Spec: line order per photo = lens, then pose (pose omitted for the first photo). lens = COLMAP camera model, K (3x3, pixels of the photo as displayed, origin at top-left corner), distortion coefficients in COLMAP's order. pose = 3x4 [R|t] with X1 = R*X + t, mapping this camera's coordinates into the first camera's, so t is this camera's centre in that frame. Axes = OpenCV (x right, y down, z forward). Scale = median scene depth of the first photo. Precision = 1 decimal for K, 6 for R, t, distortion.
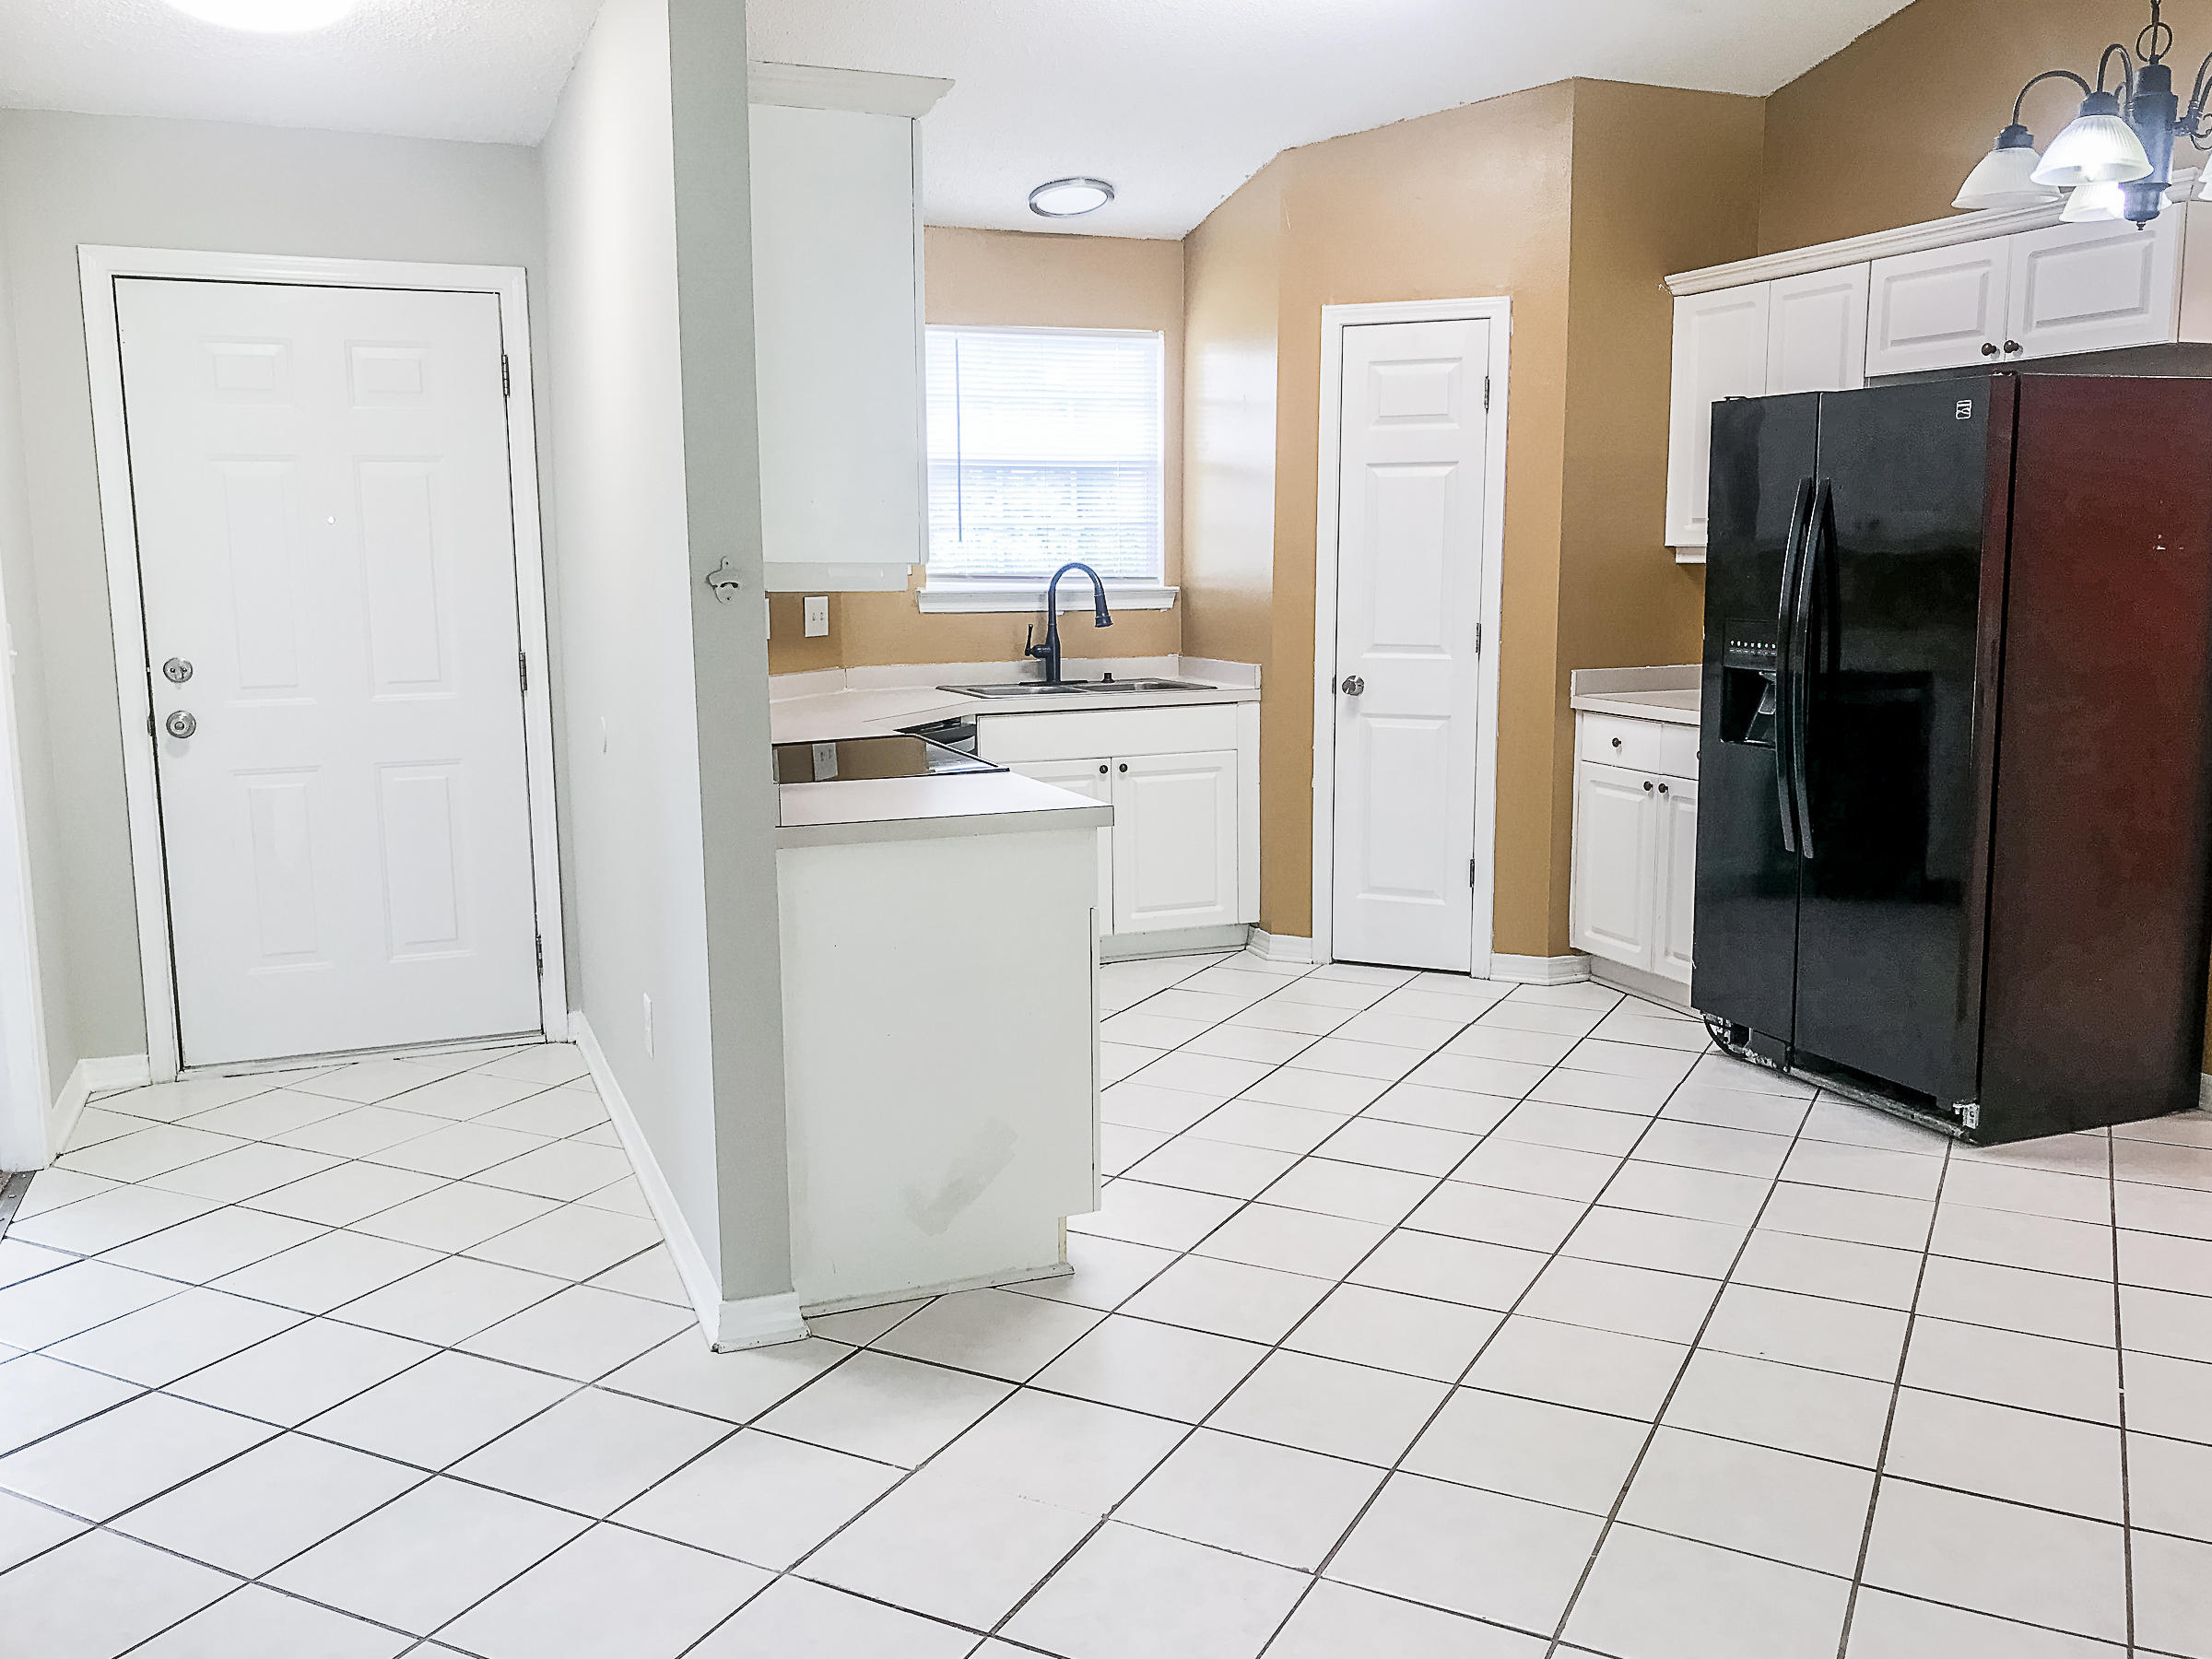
lens RADIAL K [[1853.9, 0, 1117.8], [0, 1853.9, 813.4], [0, 0, 1]] dist [0.031391, -0.033169]
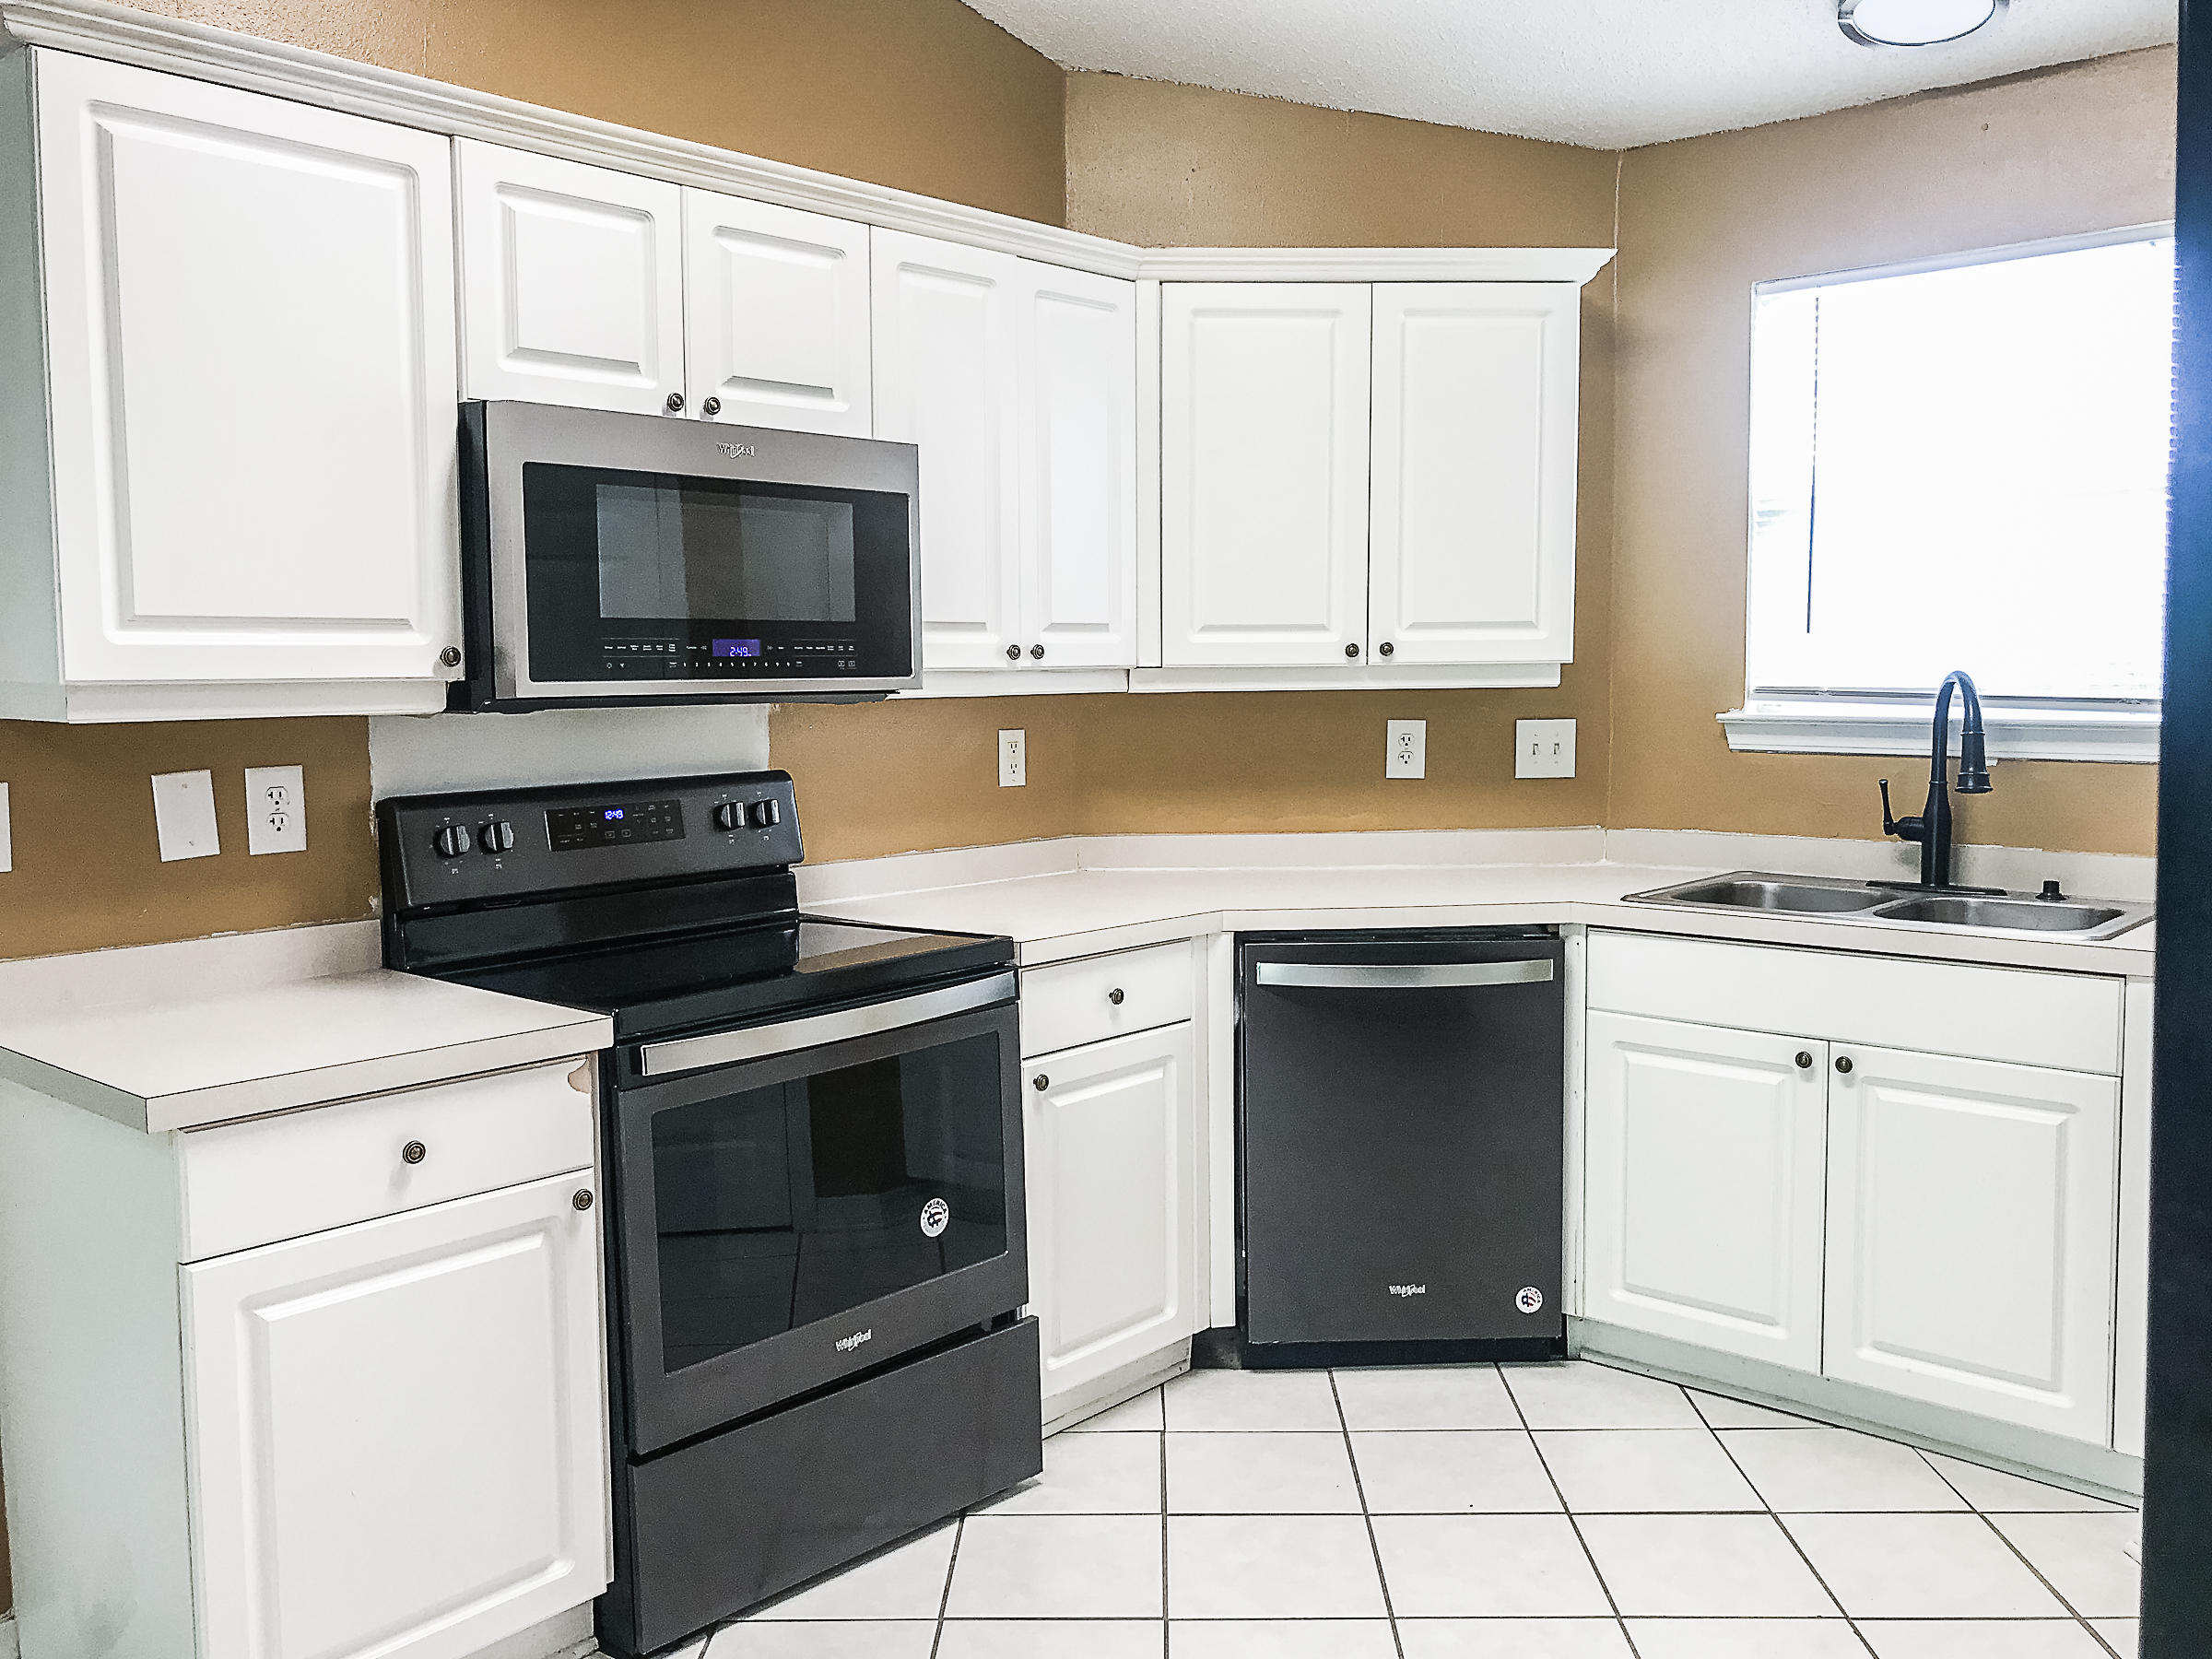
lens RADIAL K [[1853.9, 0, 1087.1], [0, 1853.9, 835.7], [0, 0, 1]] dist [0.031391, -0.033169]
pose [[0.458184, 0.090373, -0.884251, 0.394894], [-0.121339, 0.991864, 0.038498, -0.089363], [0.880536, 0.089654, 0.465422, 0.602214]]
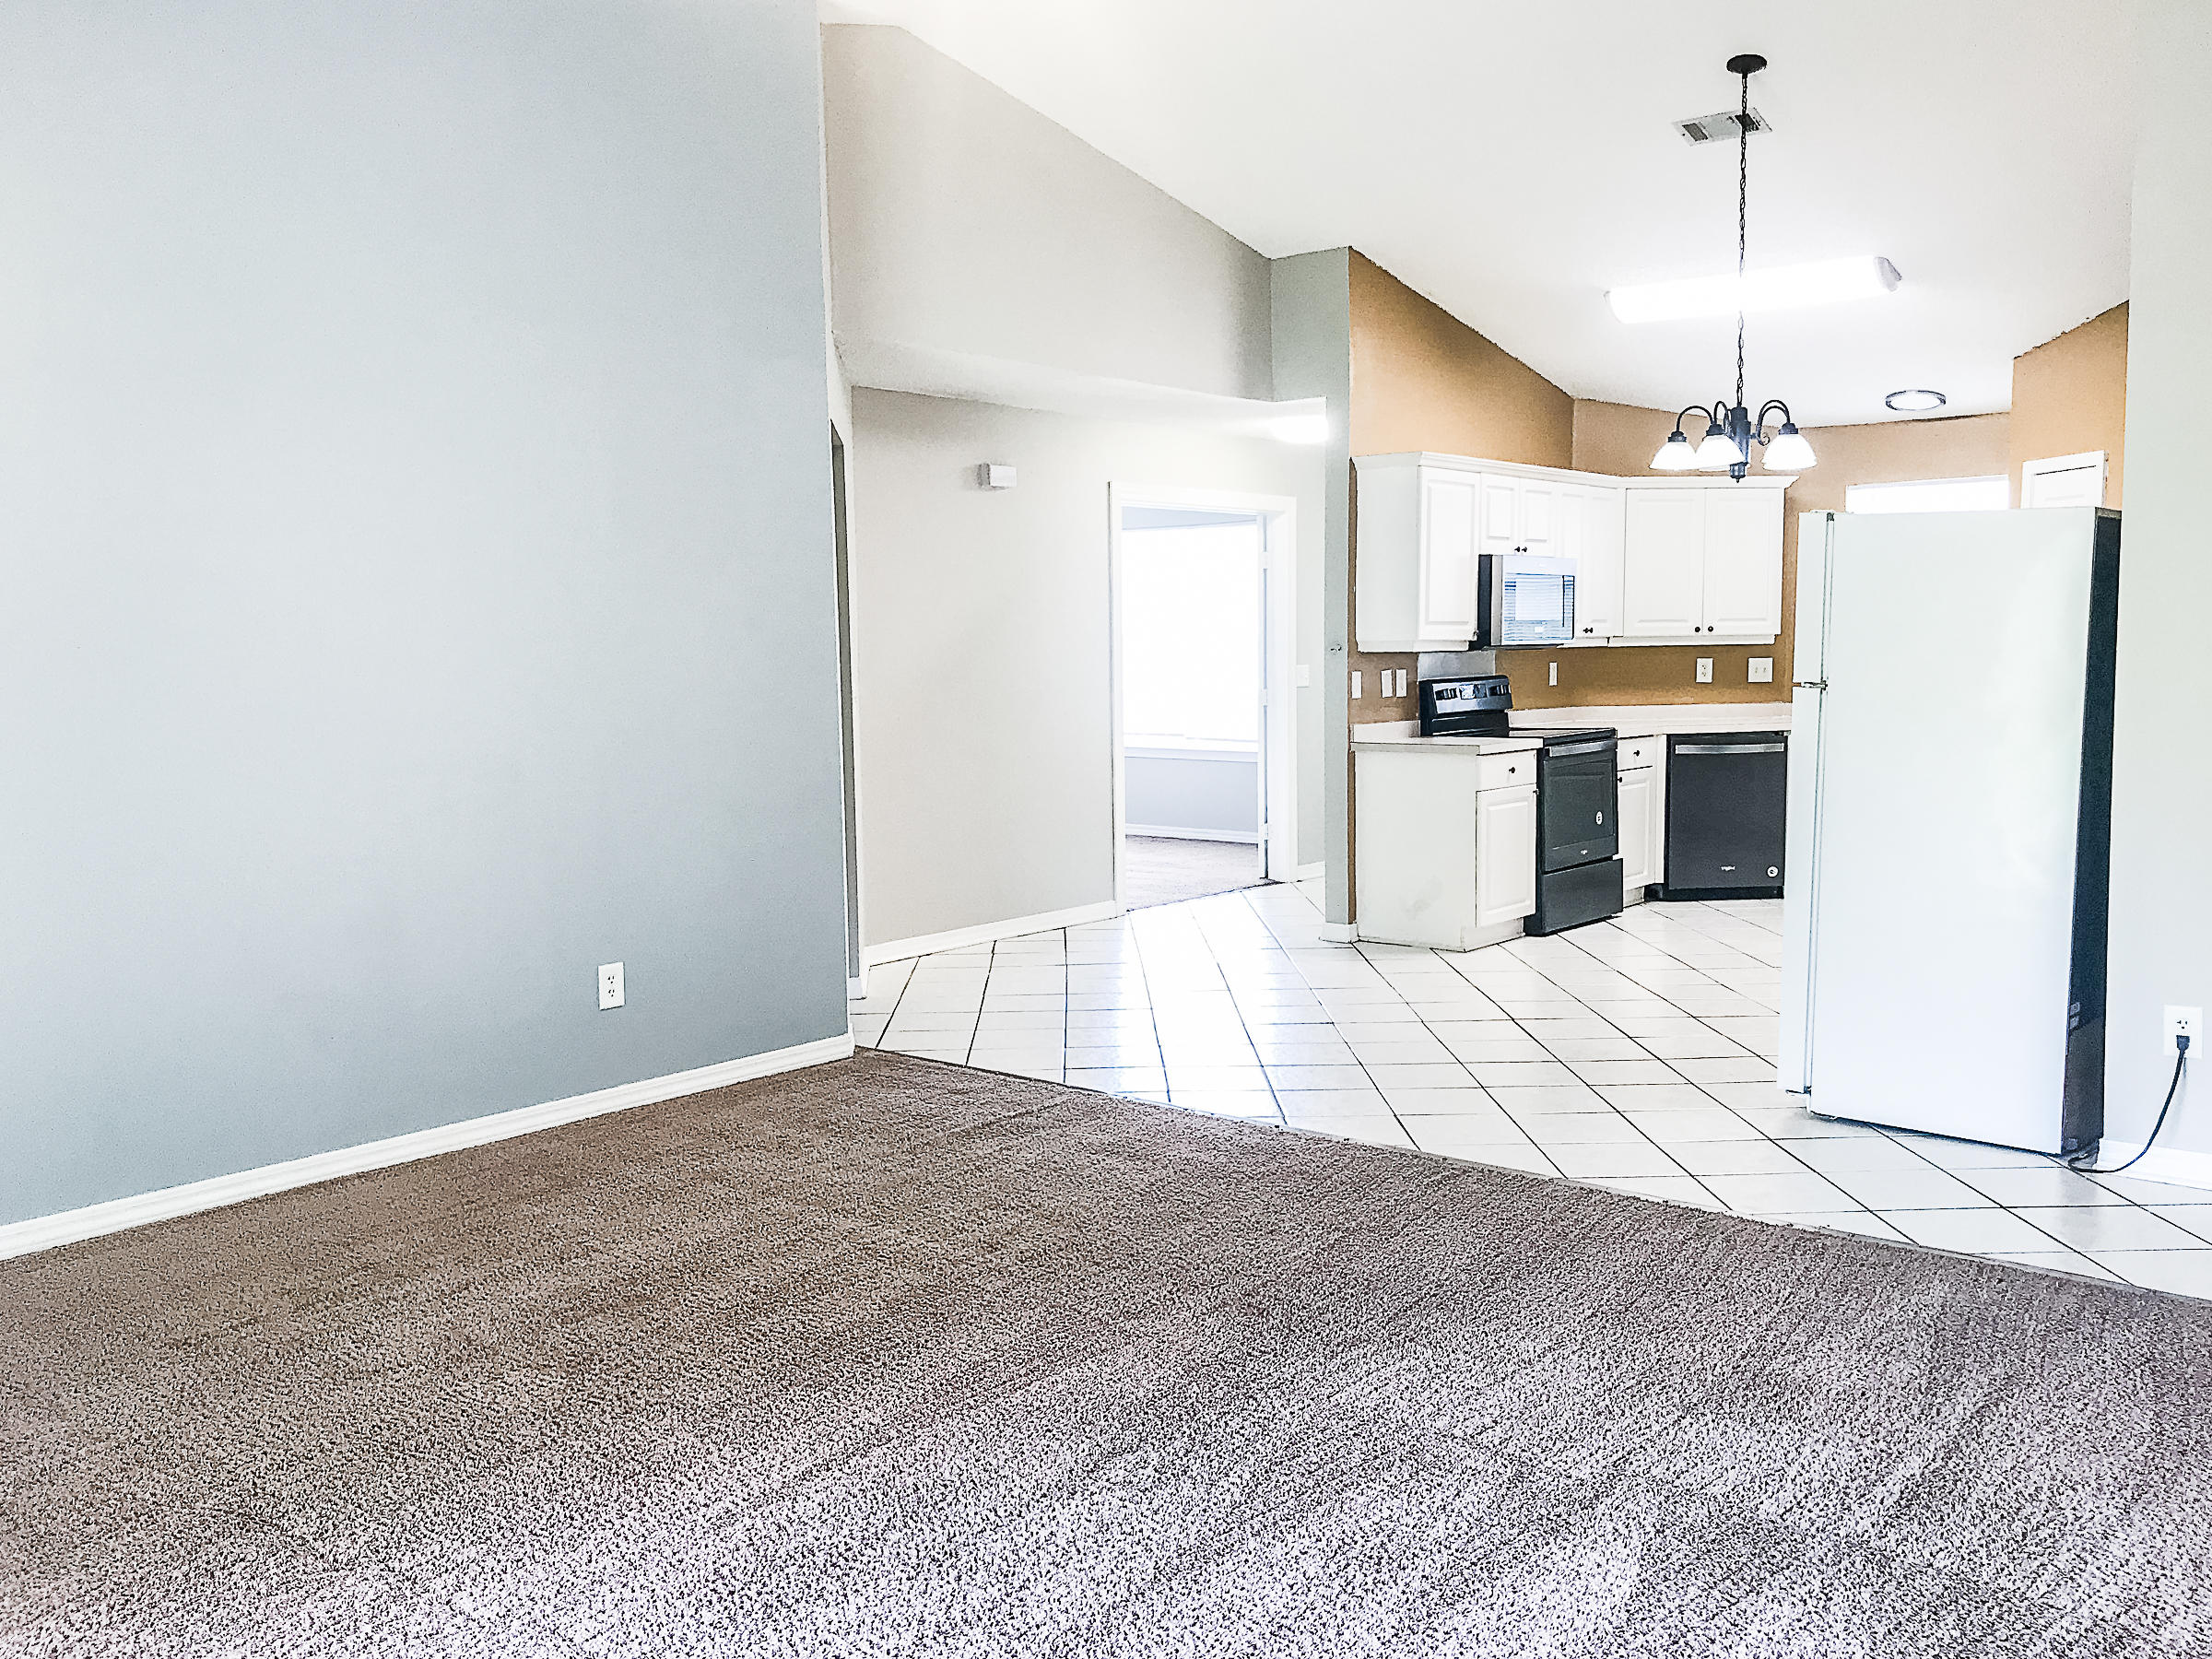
lens RADIAL K [[1853.9, 0, 1160.1], [0, 1853.9, 813.1], [0, 0, 1]] dist [0.031391, -0.033169]
pose [[0.503383, 0.082938, -0.860074, 1.101470], [-0.112921, 0.993161, 0.029681, 0.035148], [0.856653, 0.082180, 0.509306, -0.317585]]
